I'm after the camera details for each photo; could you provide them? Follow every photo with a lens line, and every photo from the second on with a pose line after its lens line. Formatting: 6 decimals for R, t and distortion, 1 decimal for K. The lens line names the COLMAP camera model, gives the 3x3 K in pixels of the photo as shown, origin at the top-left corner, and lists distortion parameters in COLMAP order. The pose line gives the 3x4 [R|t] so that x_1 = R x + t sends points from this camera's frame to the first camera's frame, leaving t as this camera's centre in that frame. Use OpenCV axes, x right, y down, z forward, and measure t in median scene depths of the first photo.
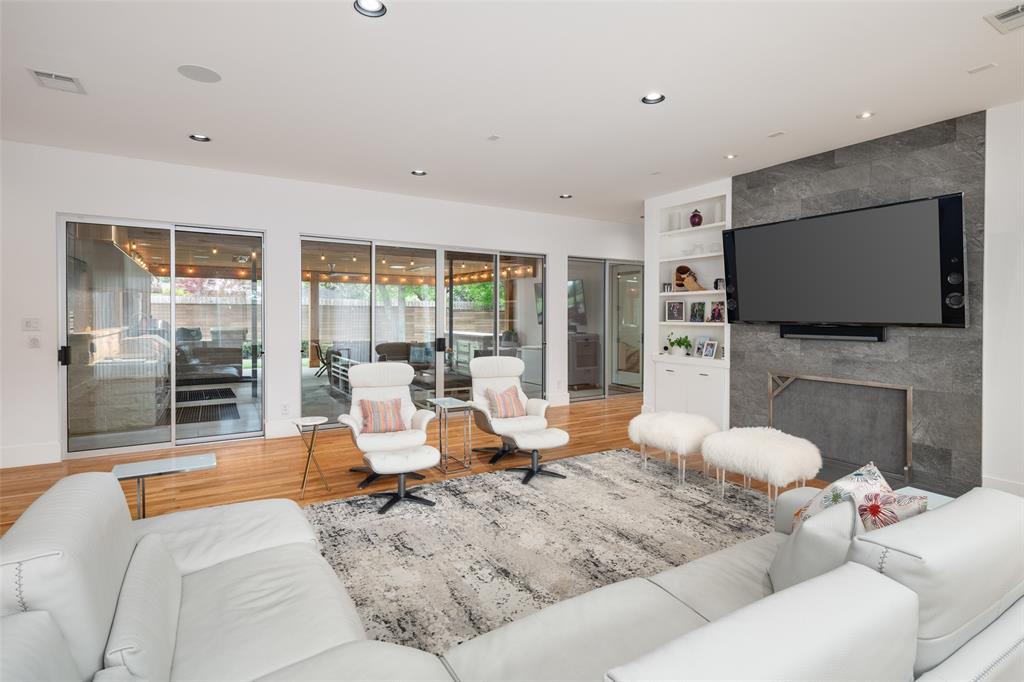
lens RADIAL K [[506.1, 0, 502.6], [0, 506.1, 316.4], [0, 0, 1]] dist [0.006235, -0.005043]
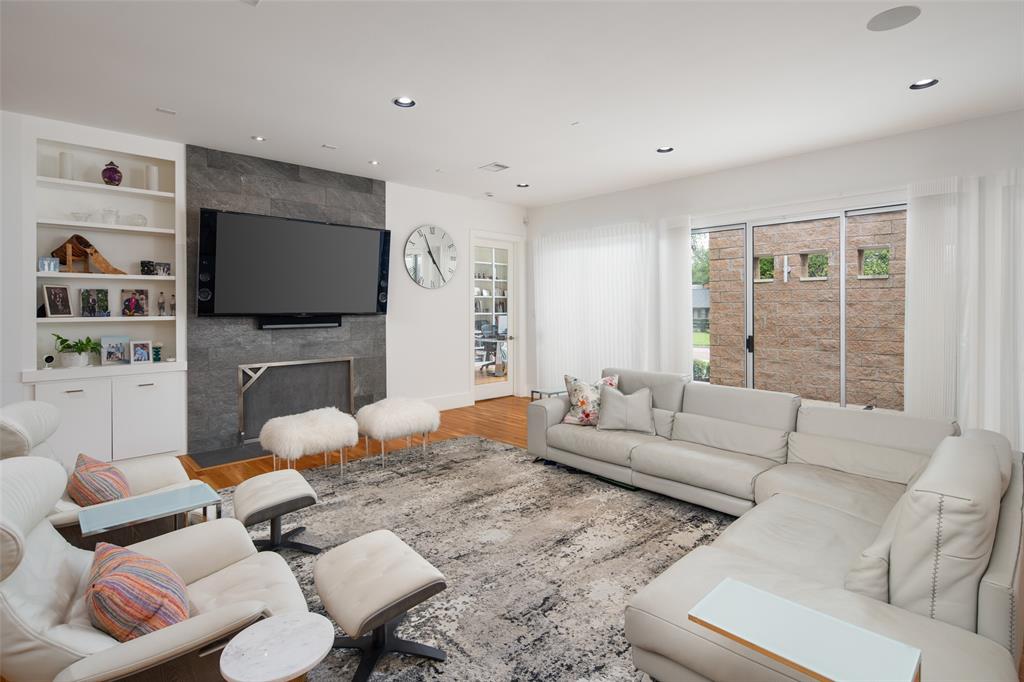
lens RADIAL K [[506.1, 0, 525.2], [0, 506.1, 309.2], [0, 0, 1]] dist [0.006235, -0.005043]
pose [[-0.245371, -0.008088, 0.969395, -0.661708], [0.002339, 0.999957, 0.008935, -0.007011], [-0.969426, 0.004459, -0.245342, 0.853232]]
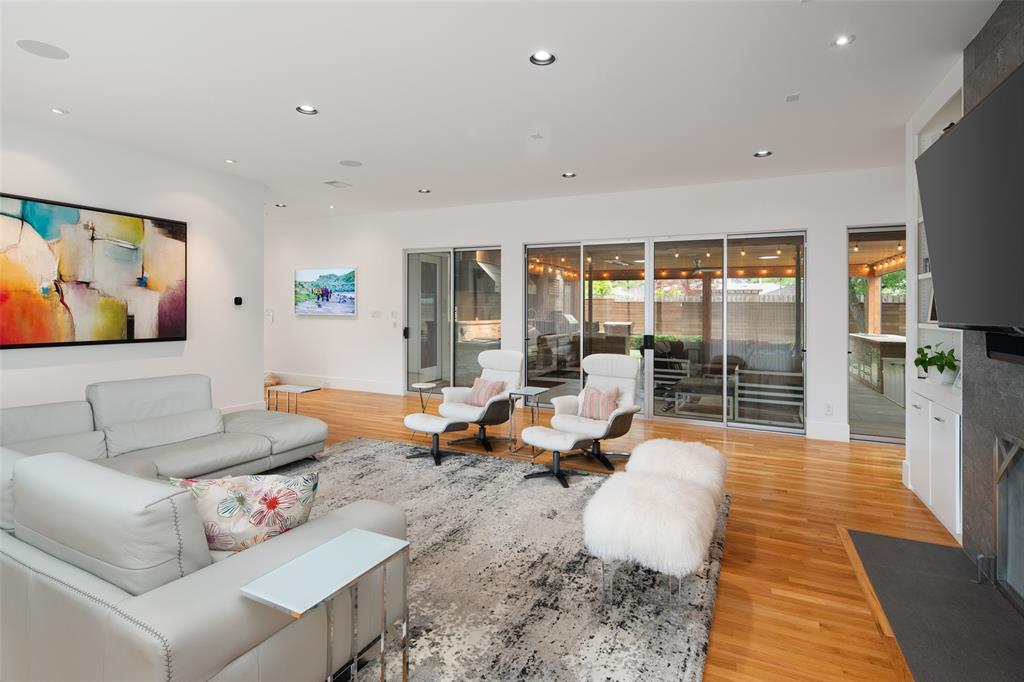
lens RADIAL K [[506.1, 0, 503.0], [0, 506.1, 313.2], [0, 0, 1]] dist [0.006235, -0.005043]
pose [[0.539180, 0.007800, -0.842154, 0.820046], [-0.010570, 0.999941, 0.002494, 0.003212], [0.842124, 0.007557, 0.539231, 0.402469]]
